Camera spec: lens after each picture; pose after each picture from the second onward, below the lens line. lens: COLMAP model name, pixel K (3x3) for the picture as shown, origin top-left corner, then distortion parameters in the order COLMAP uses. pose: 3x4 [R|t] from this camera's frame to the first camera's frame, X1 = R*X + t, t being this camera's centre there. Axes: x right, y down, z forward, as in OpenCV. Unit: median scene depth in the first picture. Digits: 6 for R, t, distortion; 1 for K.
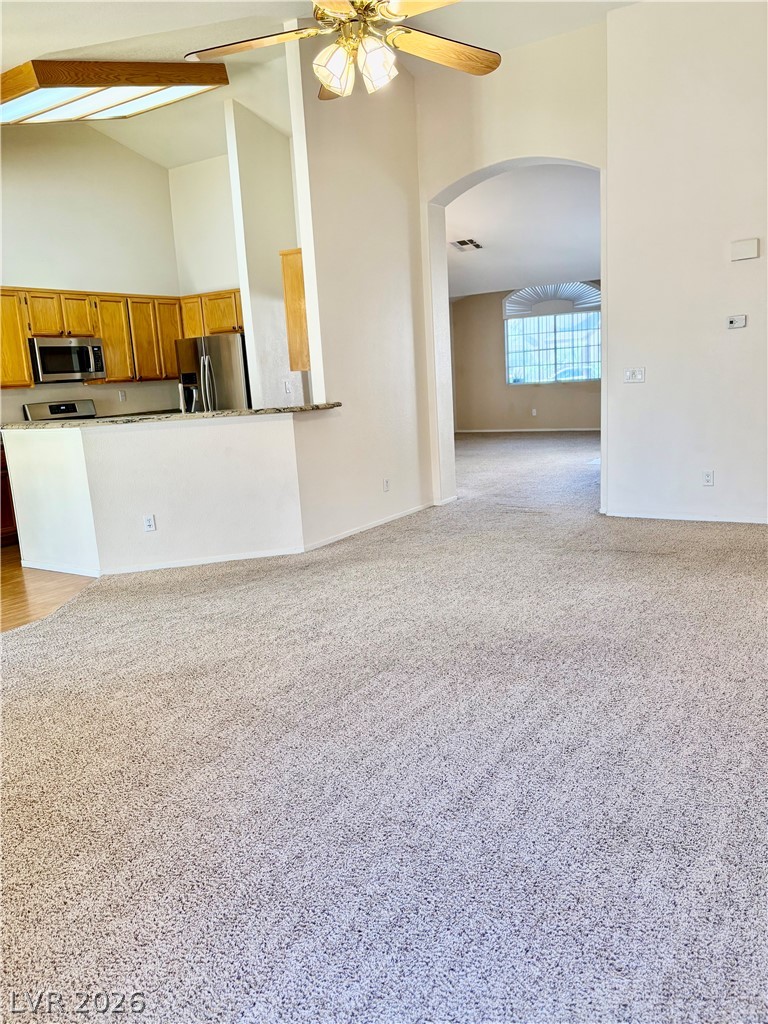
lens RADIAL K [[771.1, 0, 388.5], [0, 771.1, 509.4], [0, 0, 1]] dist [0.030868, -0.039514]
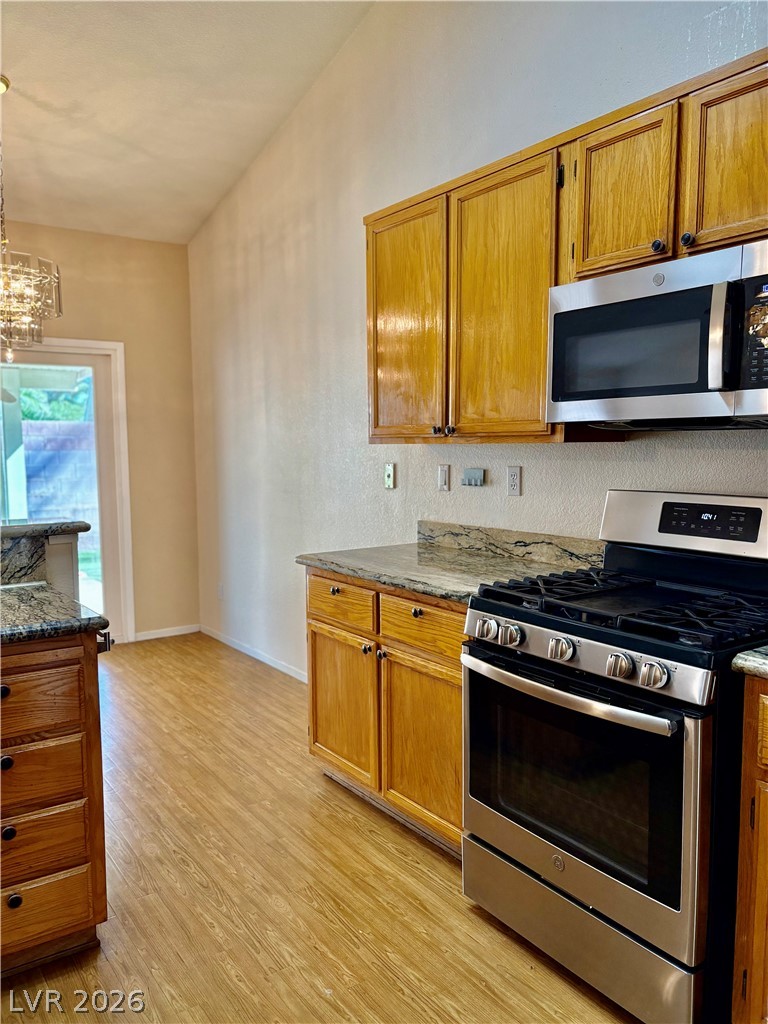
lens RADIAL K [[771.1, 0, 377.3], [0, 771.1, 517.9], [0, 0, 1]] dist [0.030868, -0.039514]
pose [[-0.373924, 0.144810, -0.916085, -0.117319], [-0.144134, 0.966662, 0.211637, -0.172929], [0.916191, 0.211175, -0.340586, 0.985222]]
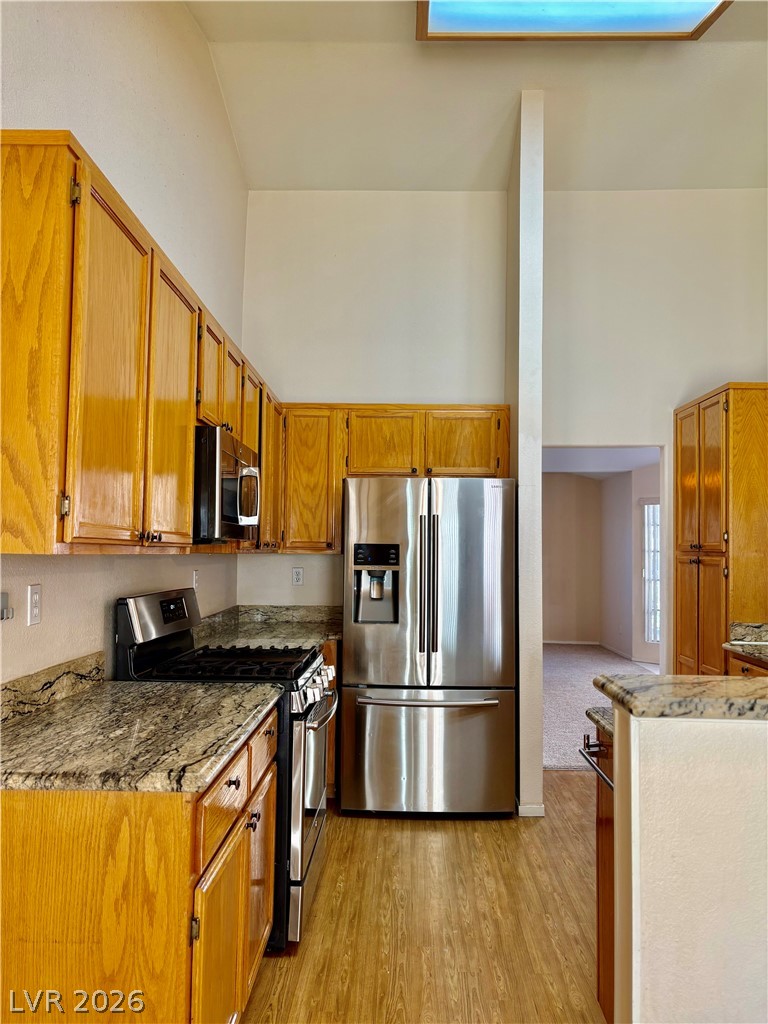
lens RADIAL K [[771.1, 0, 380.4], [0, 771.1, 509.8], [0, 0, 1]] dist [0.030868, -0.039514]
pose [[0.851072, 0.097854, 0.515850, -0.539528], [0.035031, 0.969708, -0.241744, -0.079685], [-0.523879, 0.223812, 0.821863, 0.605266]]
